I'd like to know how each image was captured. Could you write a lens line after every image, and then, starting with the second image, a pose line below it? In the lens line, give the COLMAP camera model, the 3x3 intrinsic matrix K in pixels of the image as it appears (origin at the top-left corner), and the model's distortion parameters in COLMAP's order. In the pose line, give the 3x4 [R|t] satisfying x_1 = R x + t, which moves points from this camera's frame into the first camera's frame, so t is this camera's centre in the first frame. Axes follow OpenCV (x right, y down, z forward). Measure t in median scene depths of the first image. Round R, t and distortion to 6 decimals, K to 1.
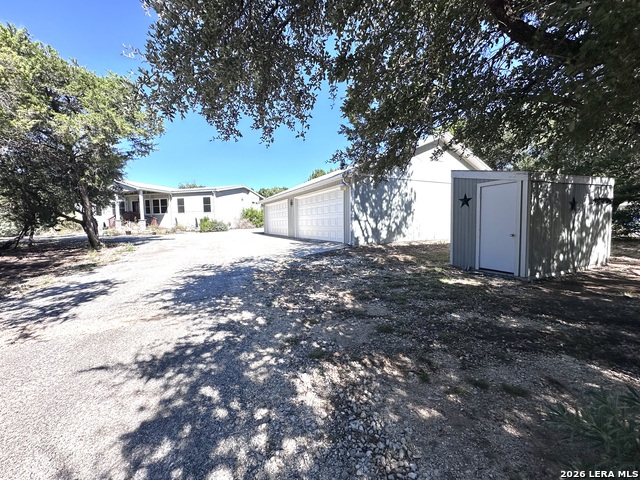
lens RADIAL K [[258.7, 0, 319.2], [0, 258.7, 240.6], [0, 0, 1]] dist [0.000154, 0.000121]
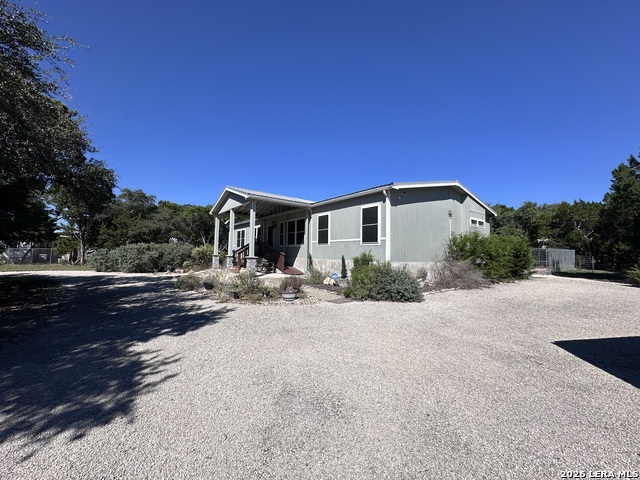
lens RADIAL K [[258.7, 0, 319.2], [0, 258.7, 240.6], [0, 0, 1]] dist [0.000154, 0.000121]
pose [[0.799234, -0.000832, -0.601020, -0.631793], [-0.072057, 0.992653, -0.097196, -0.171835], [0.596685, 0.120990, 0.793302, 1.588089]]
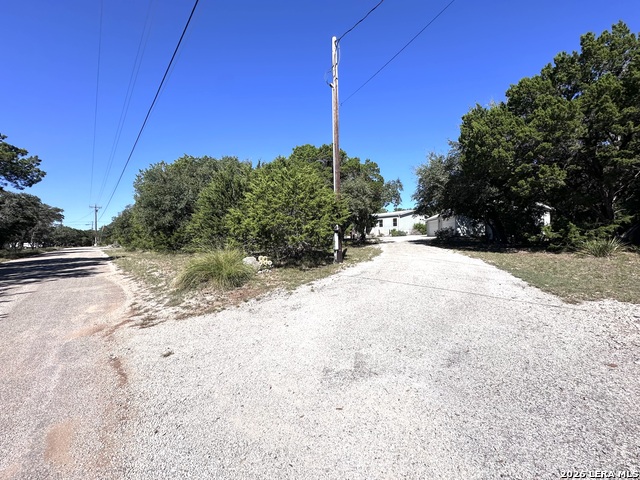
lens RADIAL K [[258.7, 0, 319.2], [0, 258.7, 240.6], [0, 0, 1]] dist [0.000154, 0.000121]
pose [[0.819876, 0.005434, -0.572515, 0.476260], [-0.033630, 0.998686, -0.038681, 0.216814], [0.571552, 0.050967, 0.818981, -2.127907]]
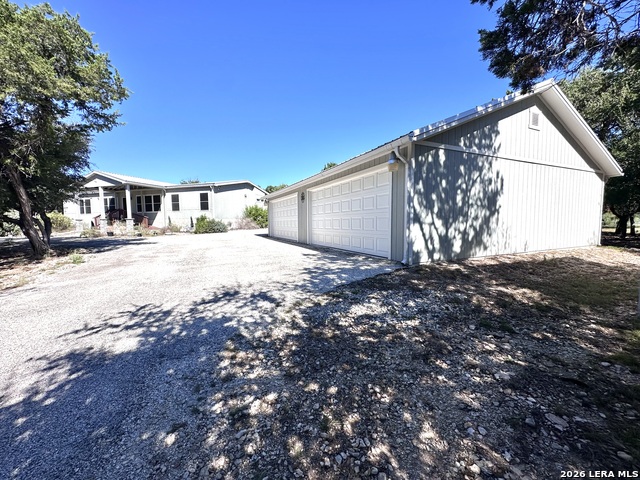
lens RADIAL K [[258.7, 0, 319.2], [0, 258.7, 240.6], [0, 0, 1]] dist [0.000154, 0.000121]
pose [[0.999528, 0.008091, -0.029652, -0.053887], [-0.008014, 0.999964, 0.002722, -0.034063], [0.029673, -0.002483, 0.999557, 0.364755]]
